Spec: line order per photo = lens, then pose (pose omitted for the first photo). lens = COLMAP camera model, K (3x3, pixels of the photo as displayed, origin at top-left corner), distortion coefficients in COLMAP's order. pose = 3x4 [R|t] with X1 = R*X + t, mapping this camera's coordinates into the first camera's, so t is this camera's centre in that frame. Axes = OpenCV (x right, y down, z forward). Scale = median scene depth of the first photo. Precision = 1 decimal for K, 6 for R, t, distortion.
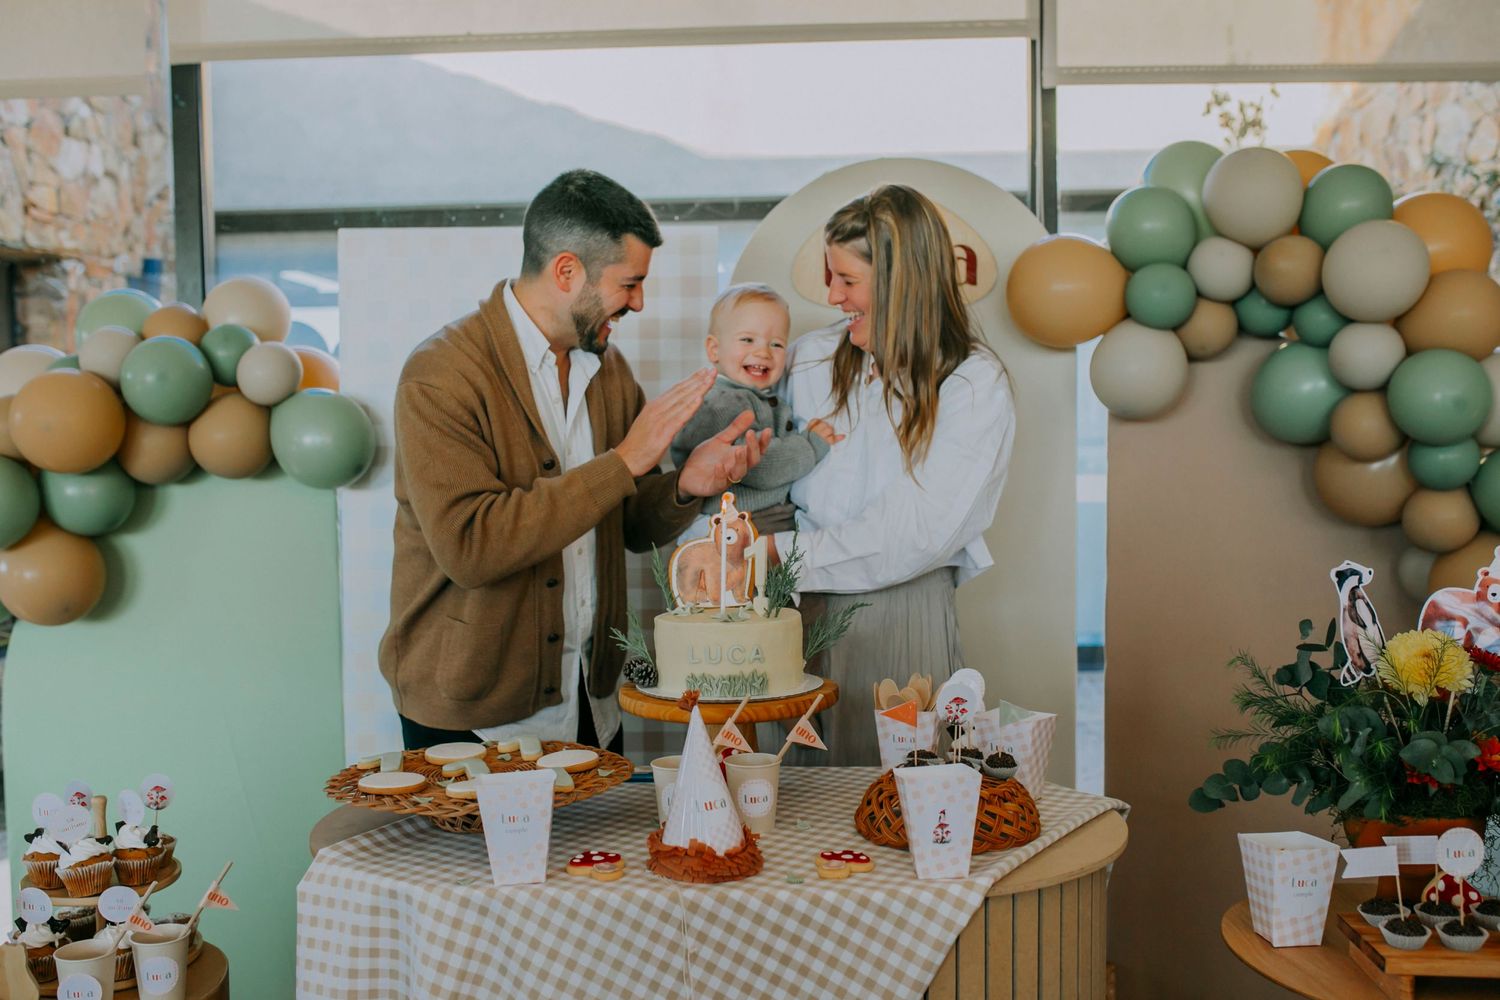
lens RADIAL K [[1509.0, 0, 750.0], [0, 1509.0, 500.0], [0, 0, 1]] dist [-0.005787, -0.002644]
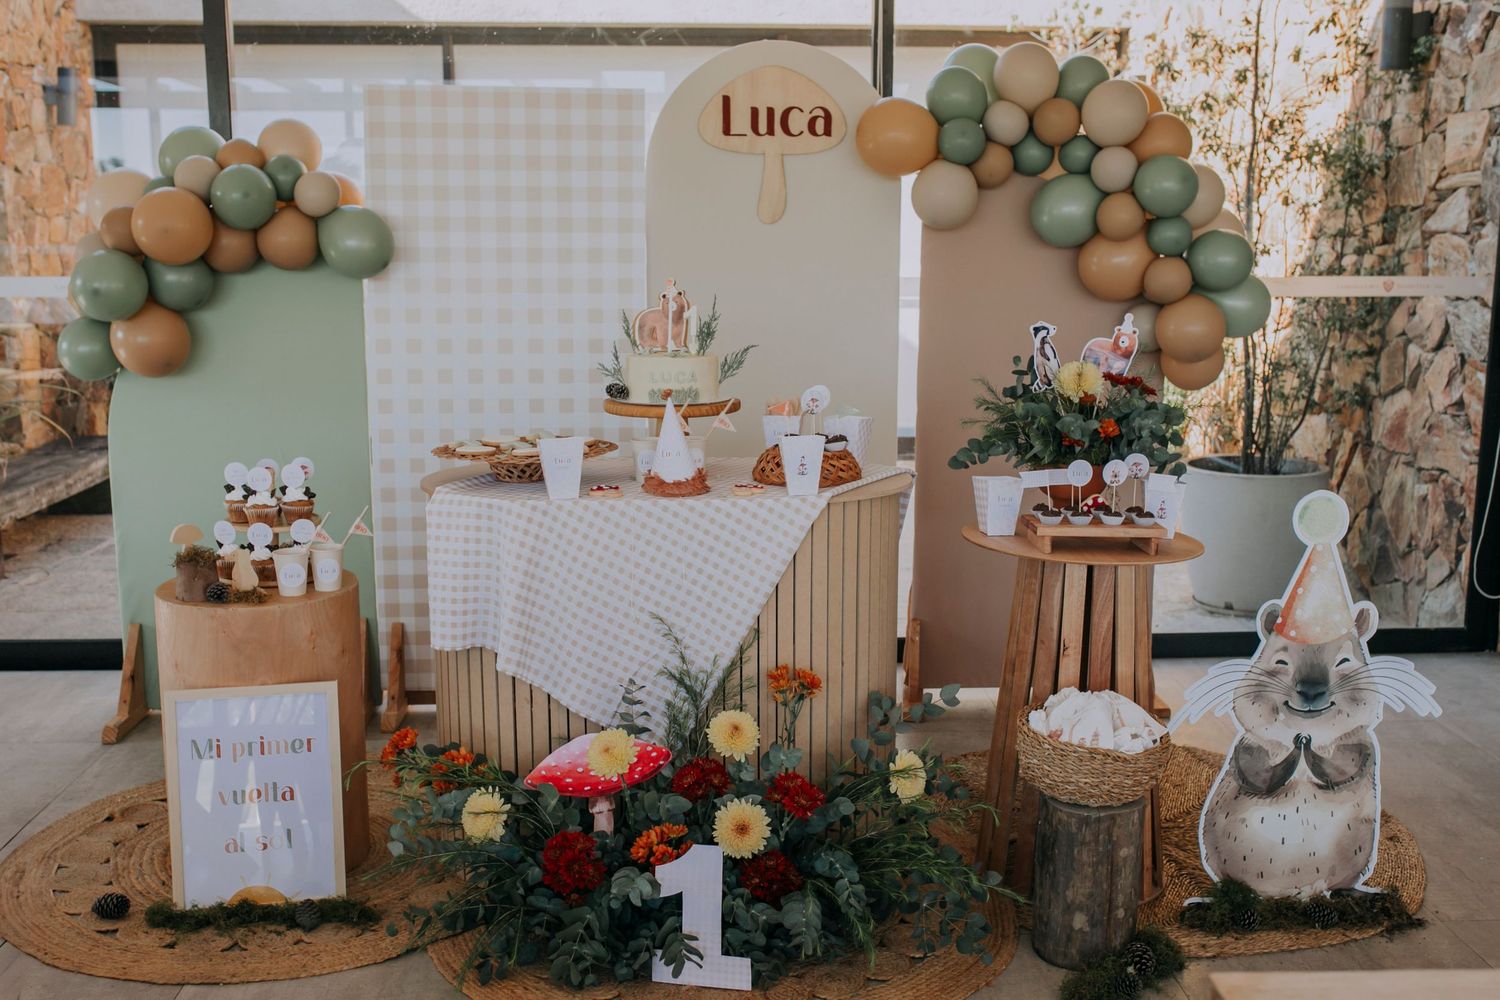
lens RADIAL K [[1557.5, 0, 750.0], [0, 1557.5, 500.0], [0, 0, 1]] dist [-0.104851, 0.175944]
pose [[0.995276, -0.000747, 0.097087, -0.104667], [-0.010949, 0.992729, 0.119873, 0.034468], [-0.096471, -0.120370, 0.988031, -0.737710]]
